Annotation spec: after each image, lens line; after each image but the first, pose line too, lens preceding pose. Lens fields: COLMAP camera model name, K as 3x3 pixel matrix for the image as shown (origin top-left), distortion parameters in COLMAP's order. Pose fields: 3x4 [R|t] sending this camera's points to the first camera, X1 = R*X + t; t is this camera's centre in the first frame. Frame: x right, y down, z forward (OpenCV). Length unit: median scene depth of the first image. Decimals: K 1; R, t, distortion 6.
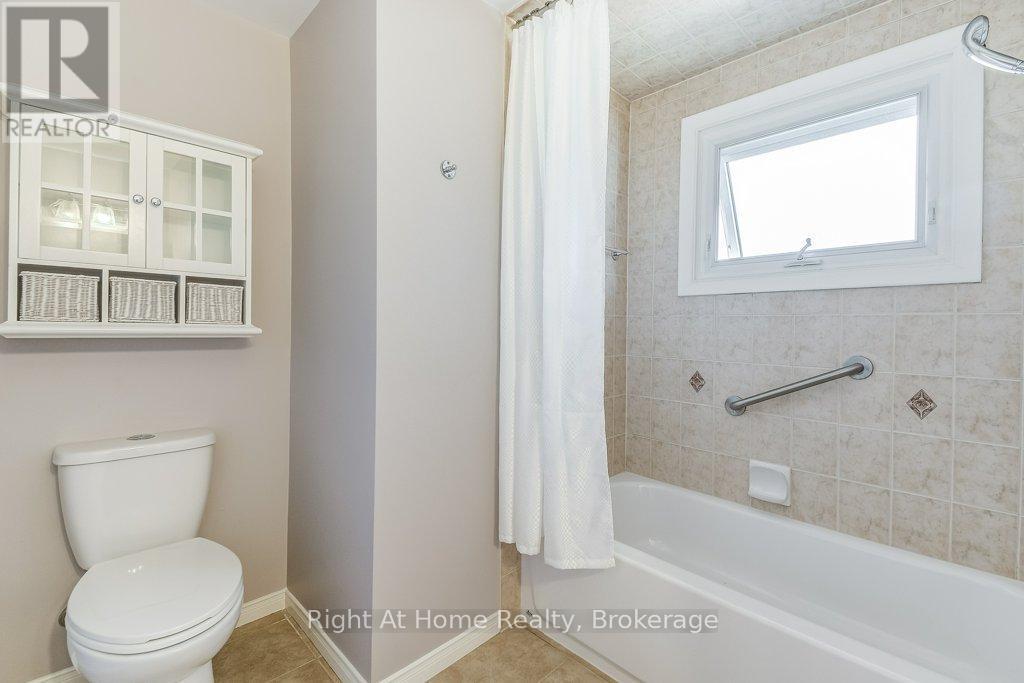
lens RADIAL K [[451.5, 0, 512.0], [0, 451.5, 341.5], [0, 0, 1]] dist [0.039182, -0.022760]
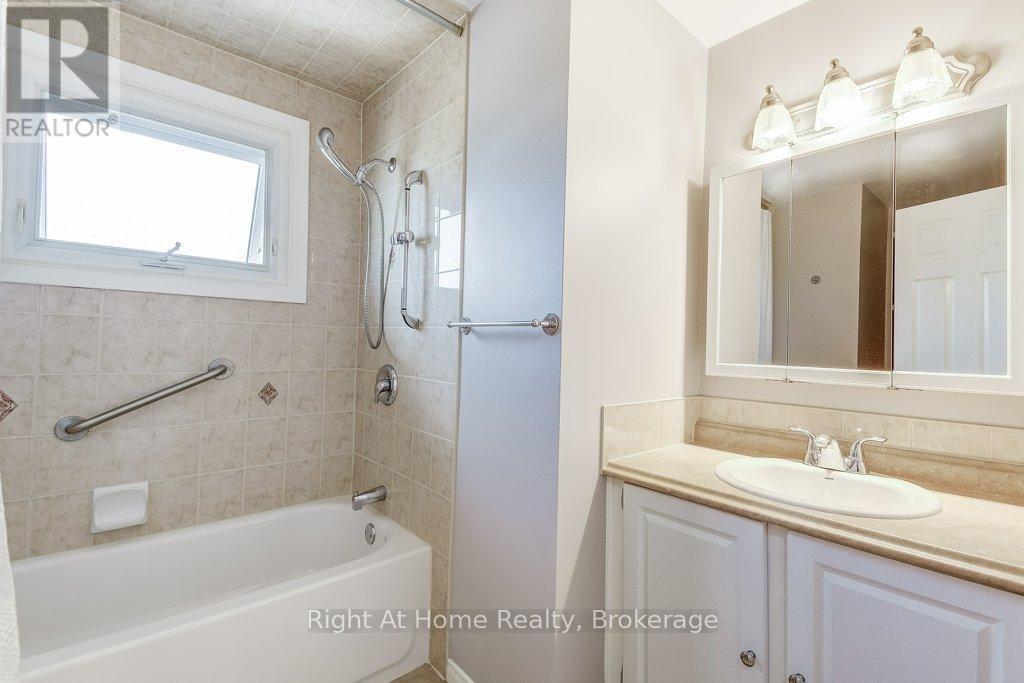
lens RADIAL K [[451.5, 0, 512.0], [0, 451.5, 341.5], [0, 0, 1]] dist [0.039182, -0.022760]
pose [[0.047643, -0.013189, 0.998777, -0.321058], [0.001339, 0.999913, 0.013140, -0.023484], [-0.998864, 0.000711, 0.047656, 0.236093]]
